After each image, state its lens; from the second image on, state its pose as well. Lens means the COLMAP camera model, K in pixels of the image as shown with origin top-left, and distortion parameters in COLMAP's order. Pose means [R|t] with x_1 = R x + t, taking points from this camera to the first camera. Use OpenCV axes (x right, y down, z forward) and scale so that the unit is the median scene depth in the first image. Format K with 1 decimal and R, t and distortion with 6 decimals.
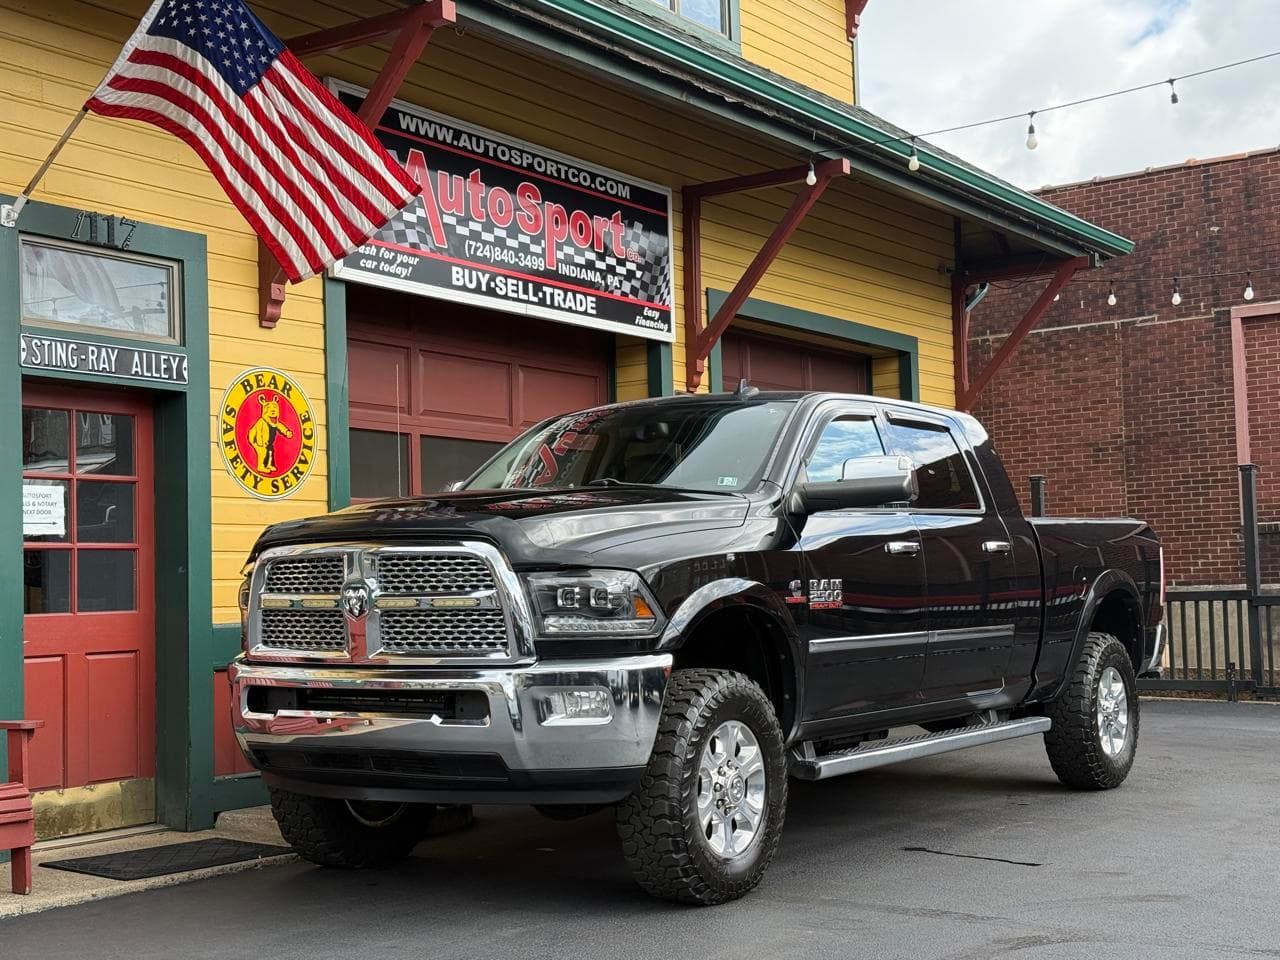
lens RADIAL K [[1757.2, 0, 654.7], [0, 1757.2, 468.2], [0, 0, 1]] dist [0.131316, 0.000000]
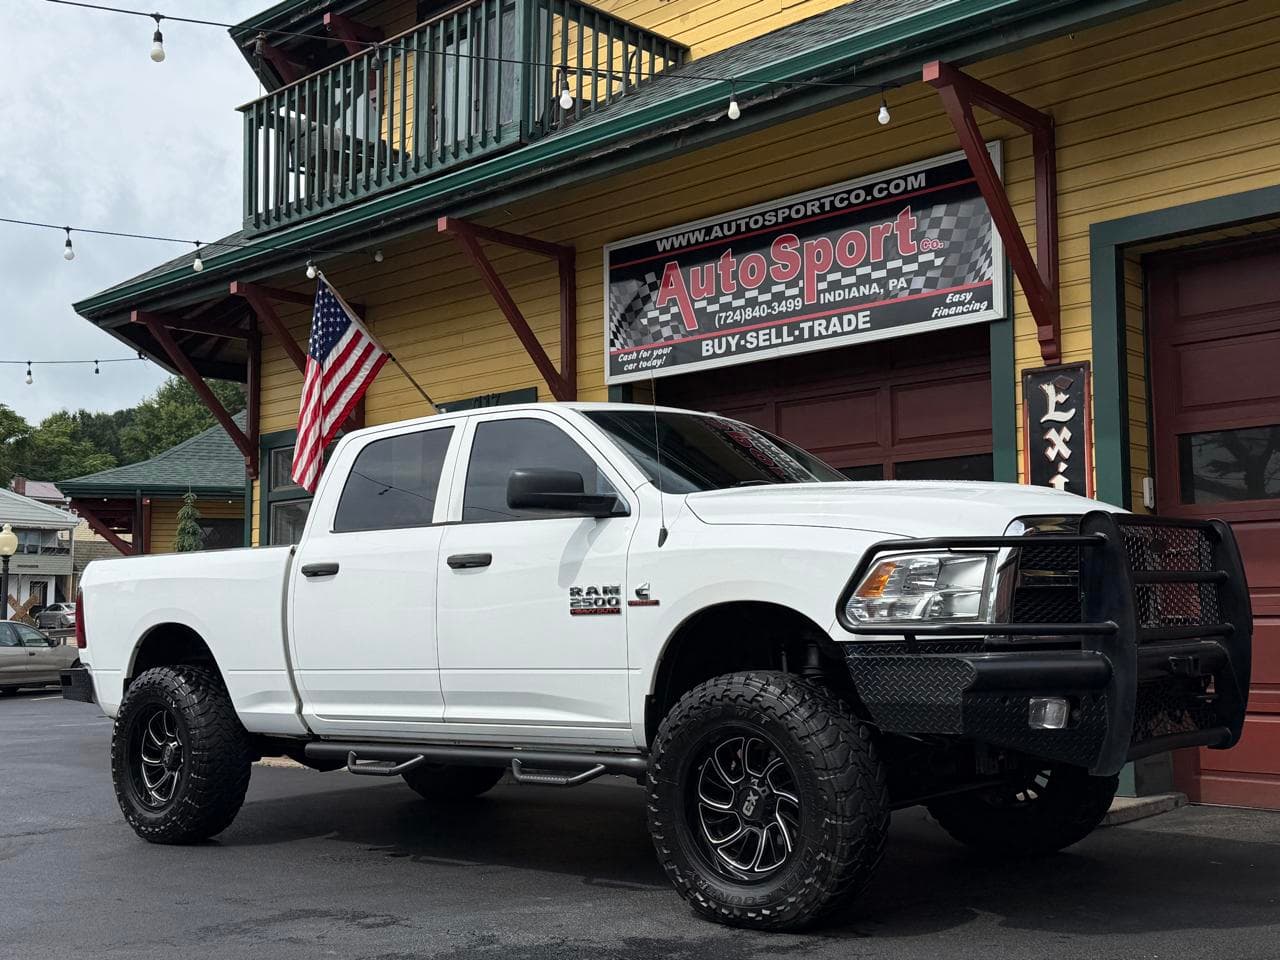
lens RADIAL K [[1506.6, 0, 639.6], [0, 1506.6, 467.1], [0, 0, 1]] dist [0.135264, 0.000000]
pose [[-0.155759, -0.086186, -0.984028, 0.870741], [0.084758, 0.991346, -0.100243, 0.068852], [0.984152, -0.099018, -0.147106, 1.057210]]
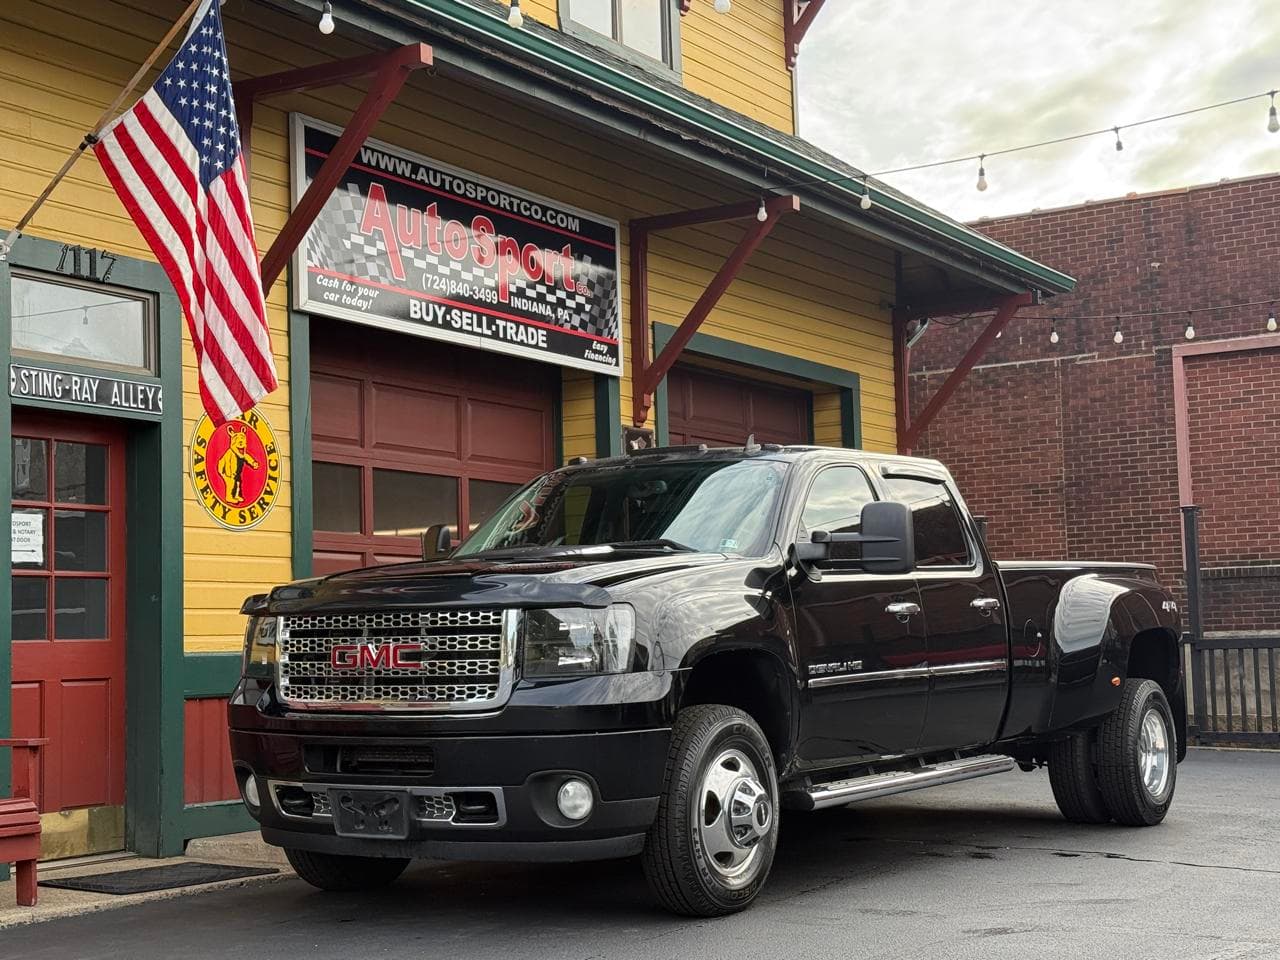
lens RADIAL K [[1958.5, 0, 646.4], [0, 1958.5, 462.6], [0, 0, 1]] dist [0.135043, 0.000000]
pose [[0.998565, 0.006126, 0.053207, -0.038089], [-0.004702, 0.999629, -0.026843, 0.007198], [-0.053352, 0.026555, 0.998223, -0.112427]]
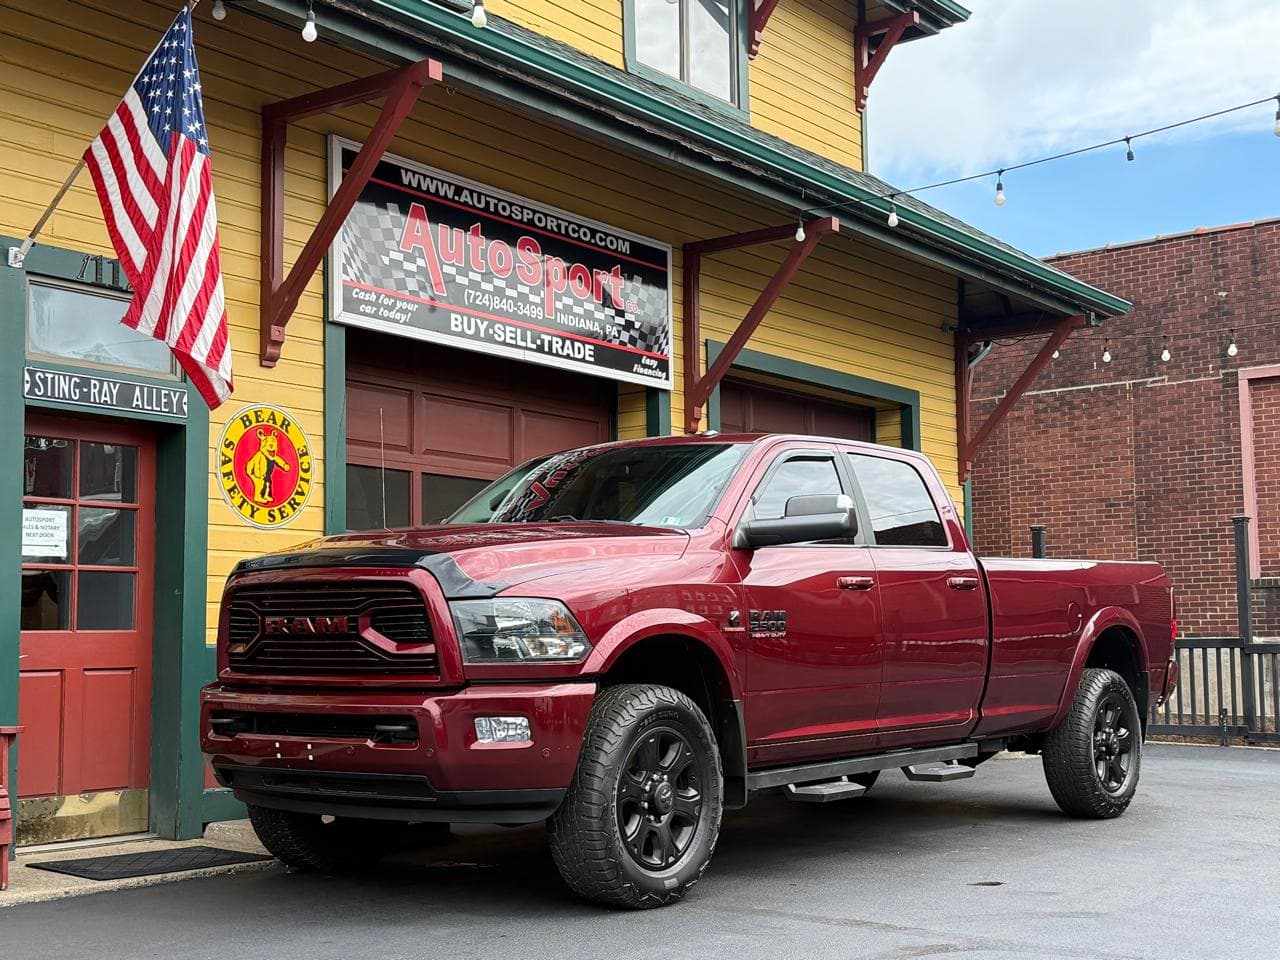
lens RADIAL K [[1670.5, 0, 649.6], [0, 1670.5, 477.6], [0, 0, 1]] dist [0.128248, 0.000000]
pose [[0.999044, 0.009971, -0.042560, 0.046485], [-0.011249, 0.999490, -0.029899, 0.012662], [0.042240, 0.030350, 0.998646, 0.000675]]
